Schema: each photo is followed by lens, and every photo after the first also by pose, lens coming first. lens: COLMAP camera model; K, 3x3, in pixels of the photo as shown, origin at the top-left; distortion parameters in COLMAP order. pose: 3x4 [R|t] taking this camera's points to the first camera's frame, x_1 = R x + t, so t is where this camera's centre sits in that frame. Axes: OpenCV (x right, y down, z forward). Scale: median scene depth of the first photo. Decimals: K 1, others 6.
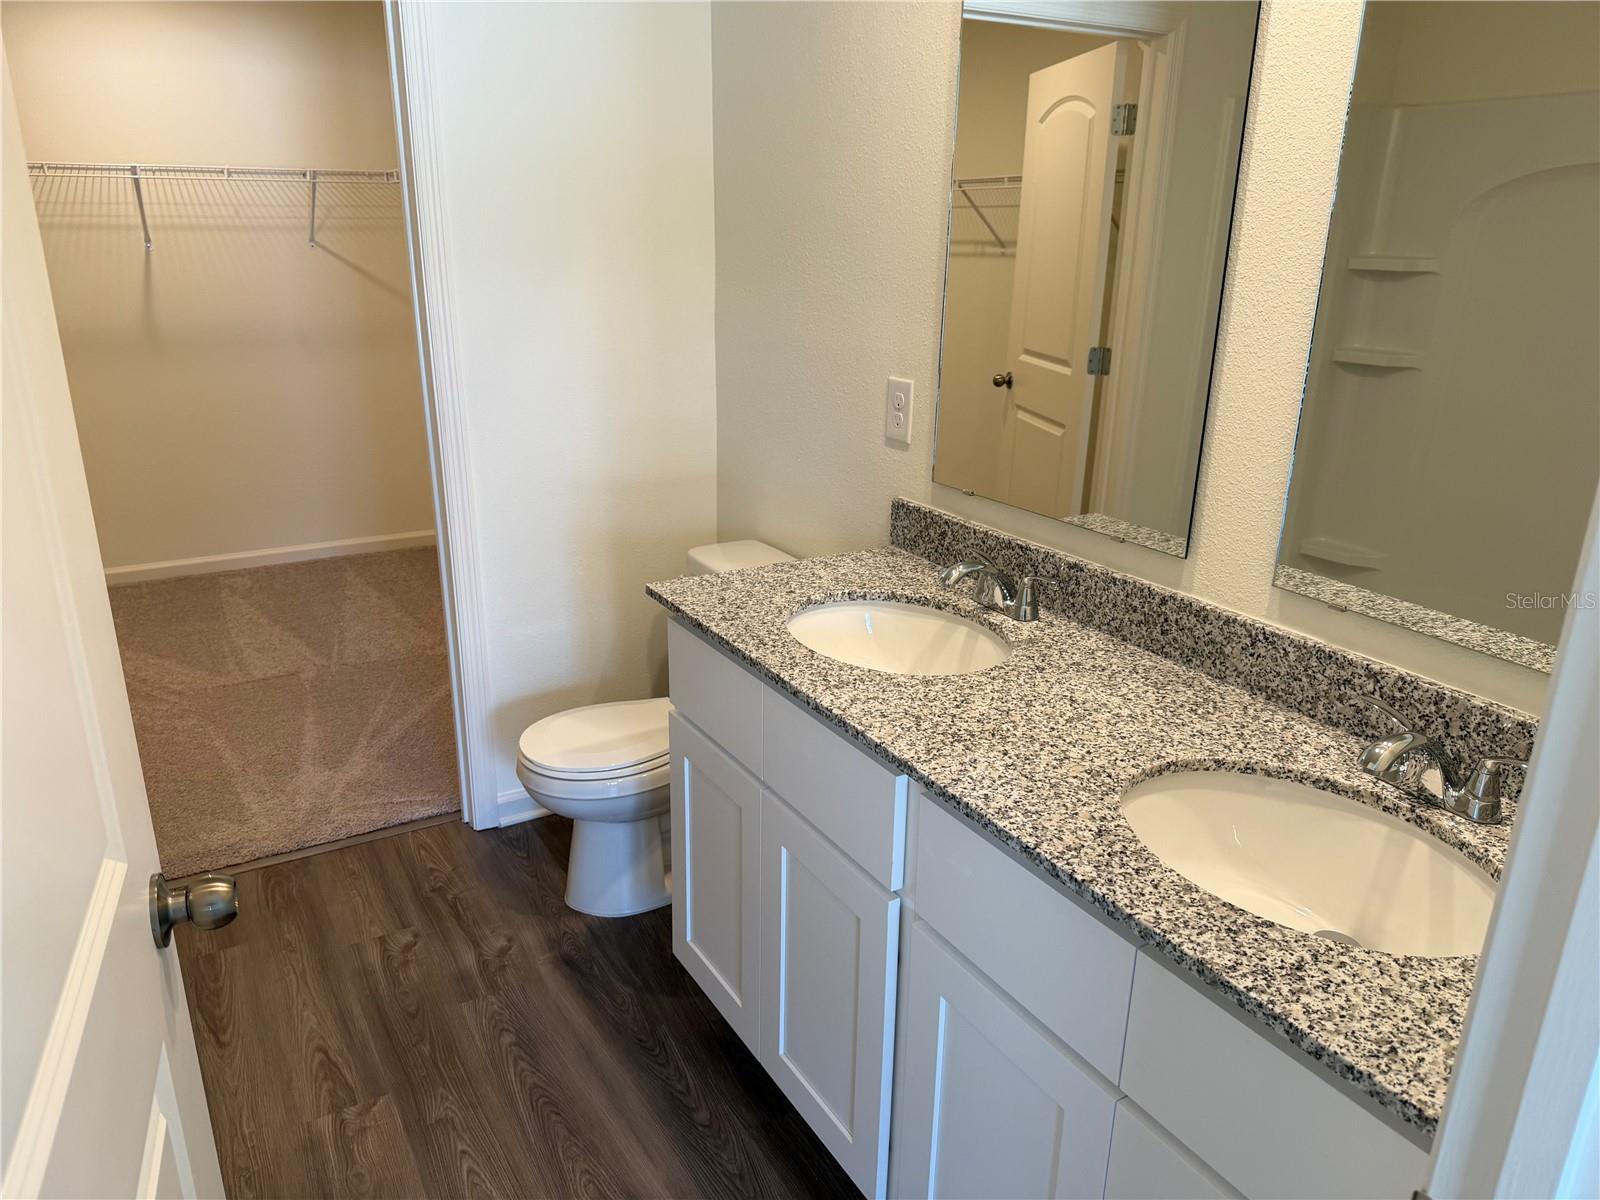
lens RADIAL K [[1136.6, 0, 800.0], [0, 1136.6, 600.0], [0, 0, 1]] dist [-0.006563, -0.002806]
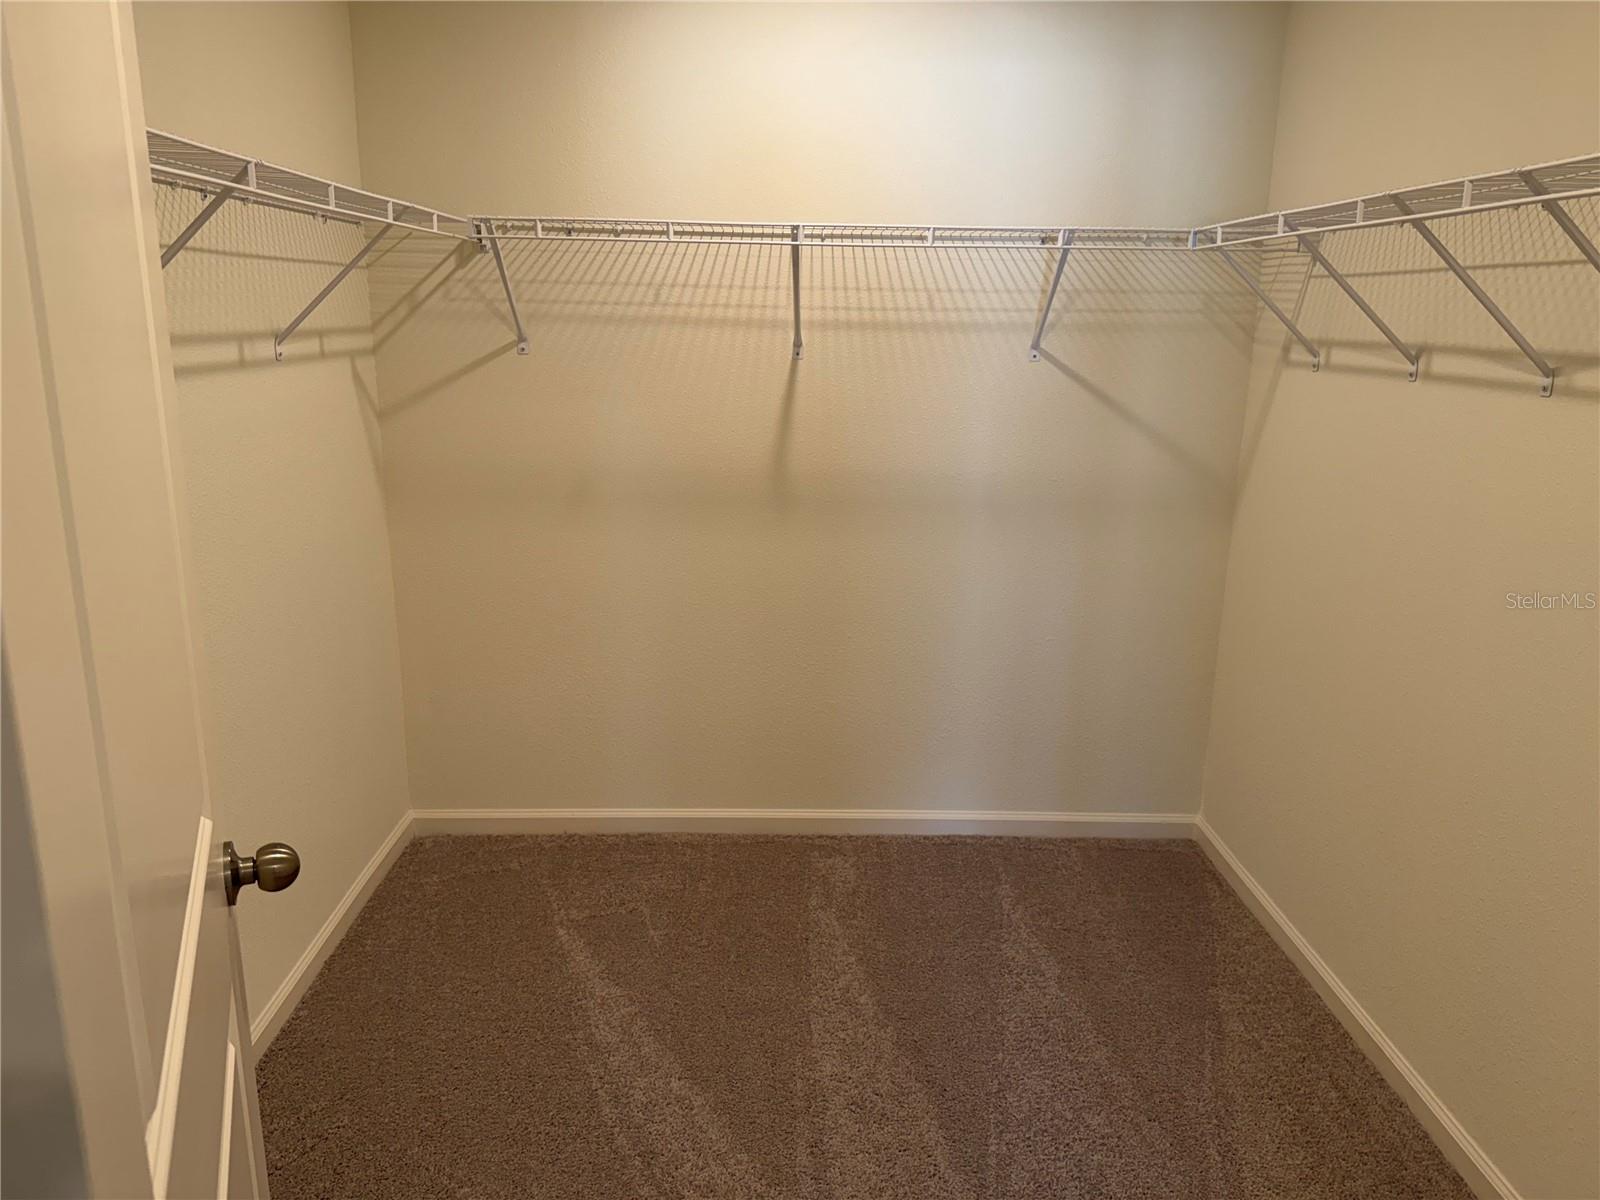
lens RADIAL K [[1284.6, 0, 800.0], [0, 1284.6, 600.0], [0, 0, 1]] dist [0.209536, -0.000921]
pose [[0.873070, 0.115860, -0.473630, -0.186492], [-0.163327, 0.984735, -0.060183, -0.116321], [0.459427, 0.129900, 0.878666, 0.332193]]
